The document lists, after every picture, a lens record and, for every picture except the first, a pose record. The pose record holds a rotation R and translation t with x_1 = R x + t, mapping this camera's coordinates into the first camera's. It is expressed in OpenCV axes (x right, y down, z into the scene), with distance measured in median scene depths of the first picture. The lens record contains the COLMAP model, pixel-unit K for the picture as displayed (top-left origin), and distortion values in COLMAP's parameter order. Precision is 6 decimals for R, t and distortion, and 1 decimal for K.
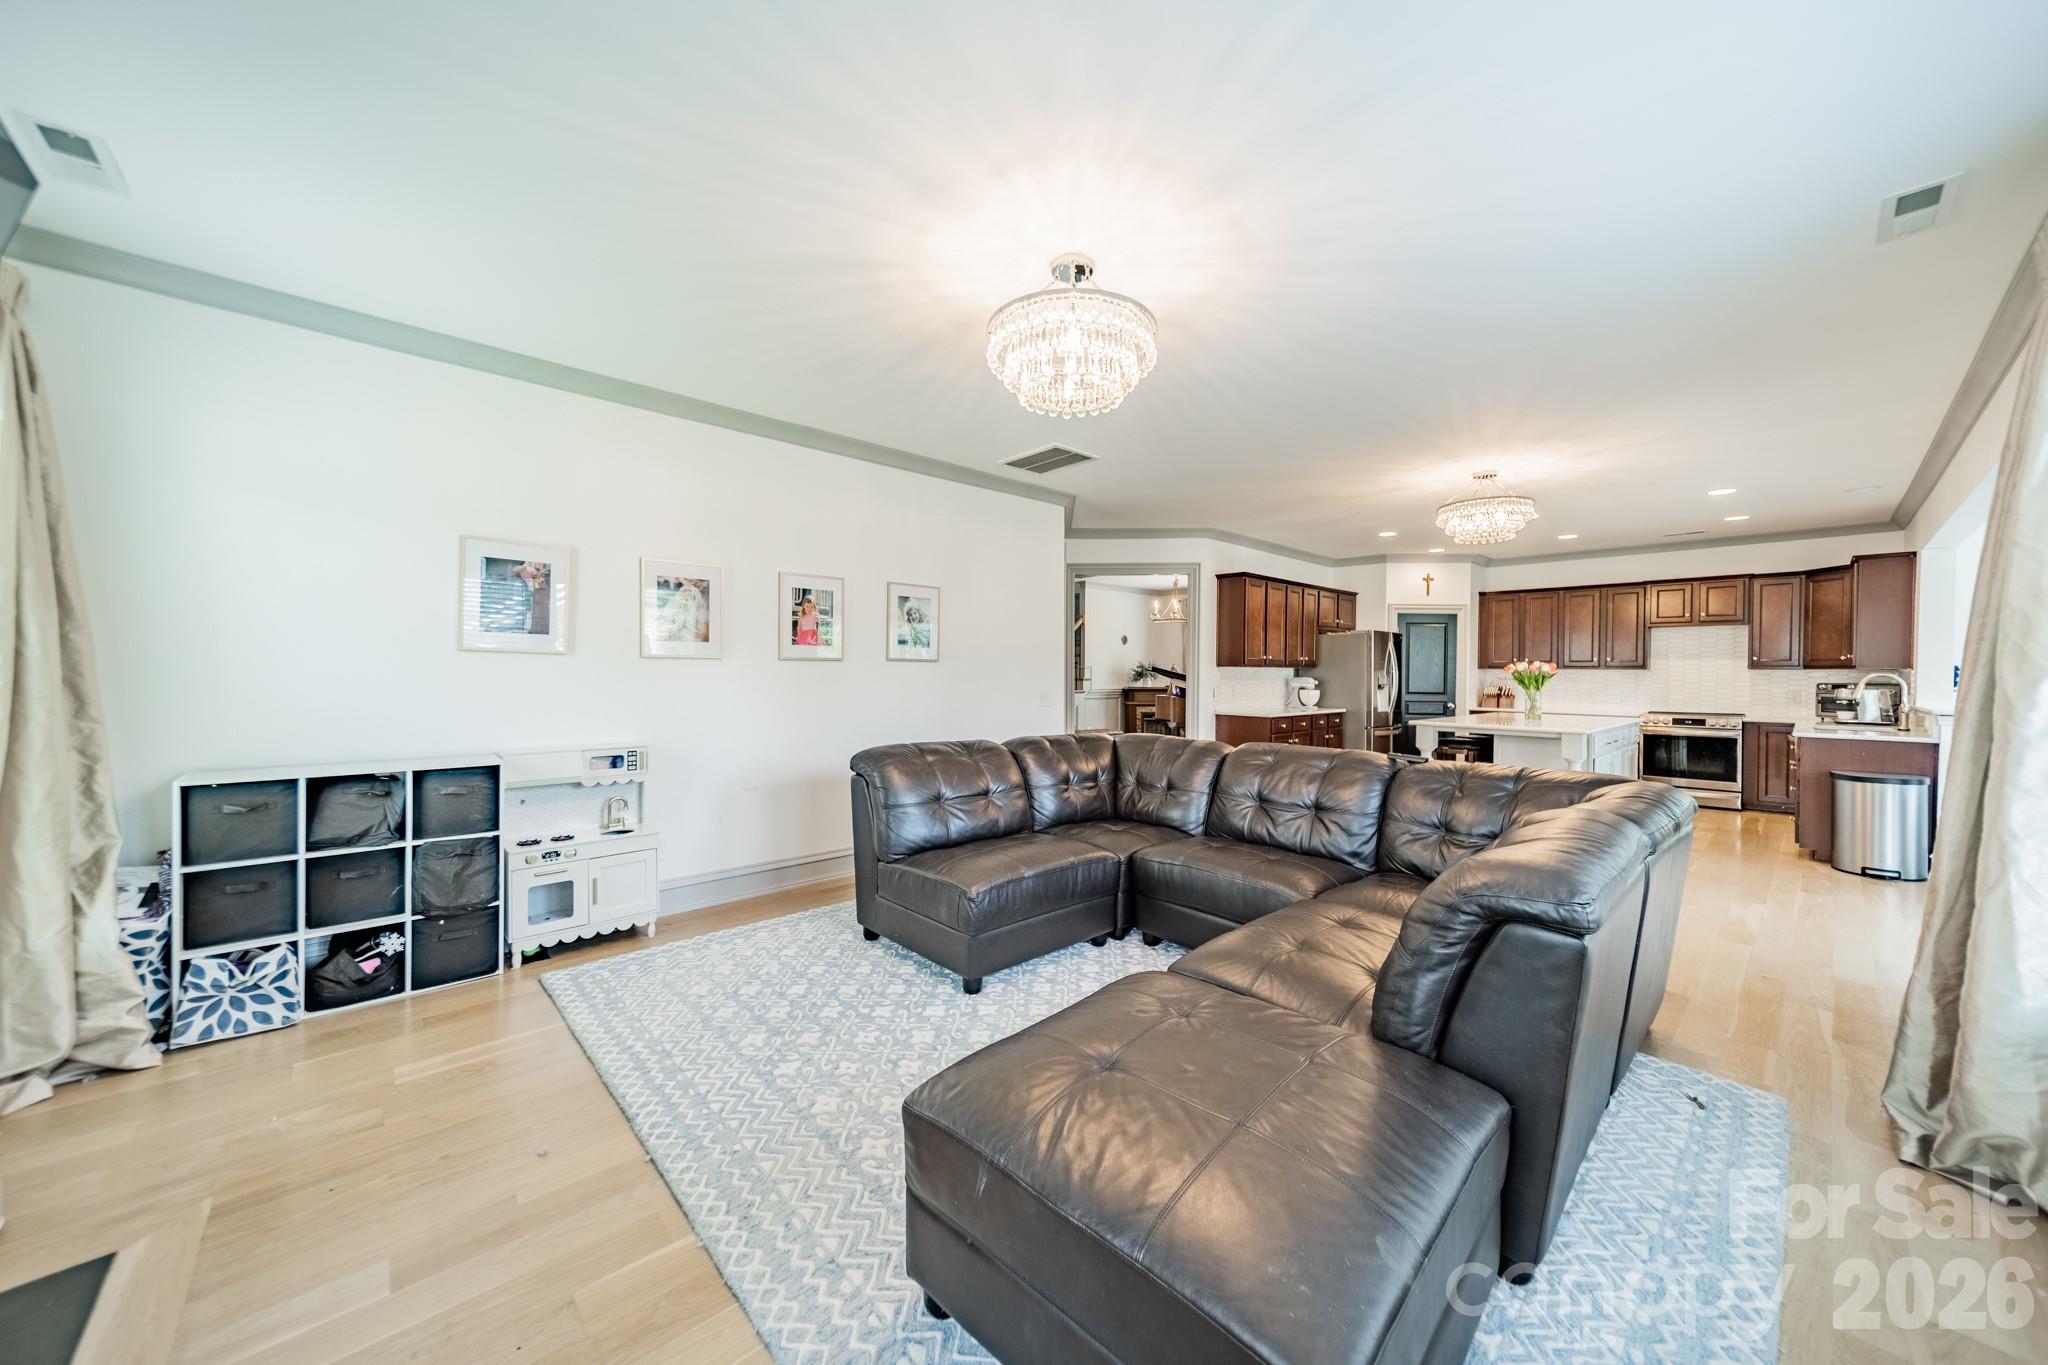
lens RADIAL K [[728.2, 0, 1031.1], [0, 728.2, 678.6], [0, 0, 1]] dist [0.003014, -0.000200]
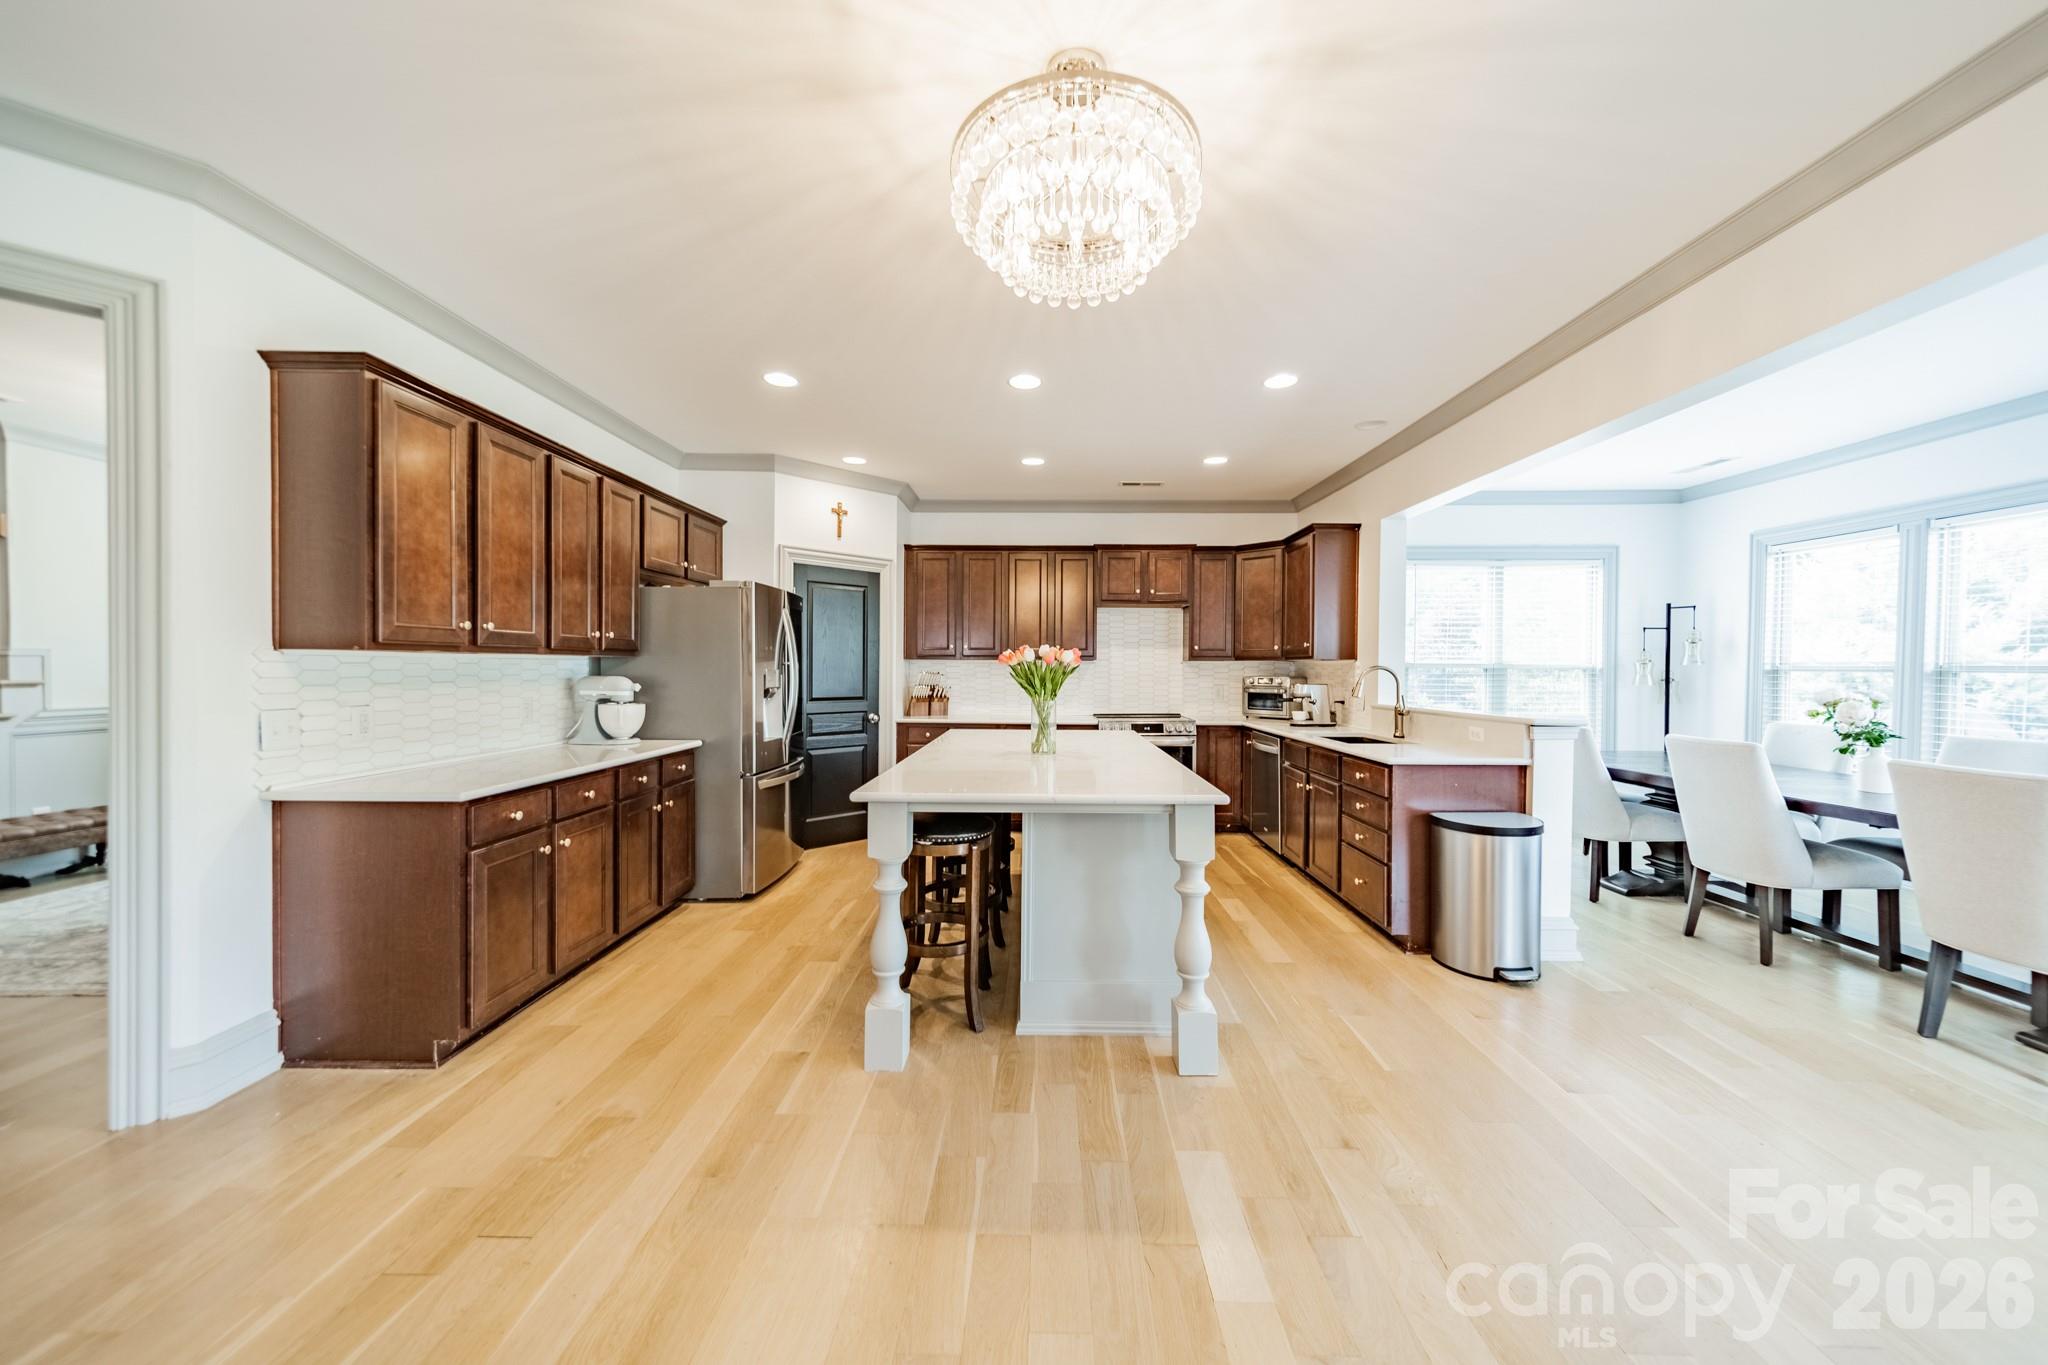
lens RADIAL K [[728.2, 0, 1031.8], [0, 728.2, 673.7], [0, 0, 1]] dist [0.003014, -0.000200]
pose [[0.689055, -0.011490, 0.724618, 0.248603], [0.006699, 0.999933, 0.009486, -0.006477], [-0.724679, -0.001683, 0.689085, 0.540191]]
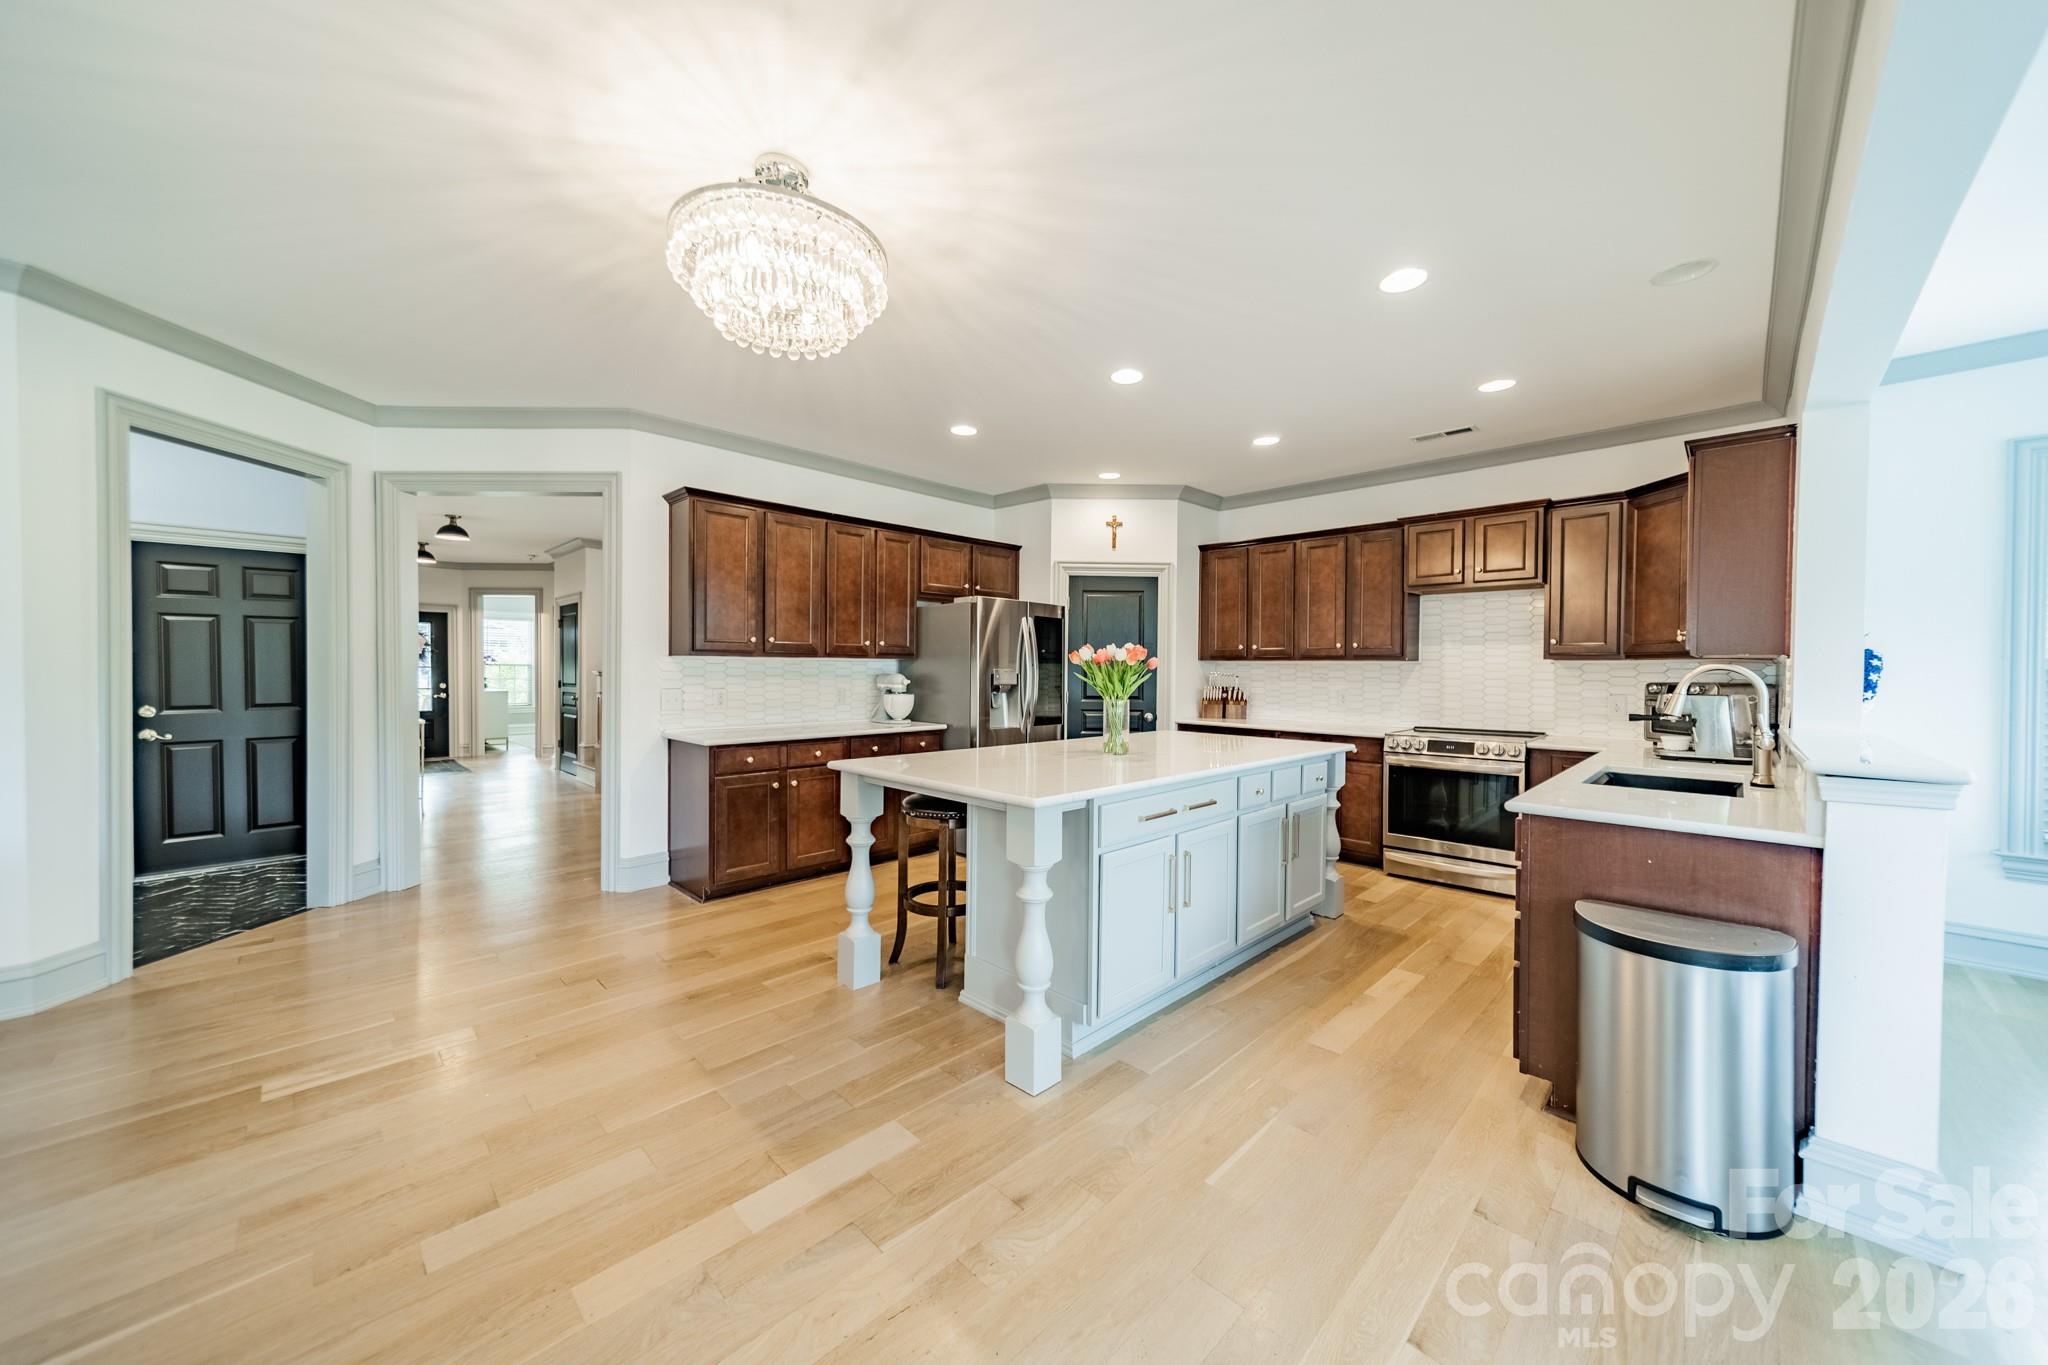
lens RADIAL K [[728.2, 0, 1033.1], [0, 728.2, 672.9], [0, 0, 1]] dist [0.003014, -0.000200]
pose [[0.998917, -0.001453, 0.046495, 0.513572], [0.001522, 0.999998, -0.001445, -0.001333], [-0.046493, 0.001514, 0.998917, 0.403611]]
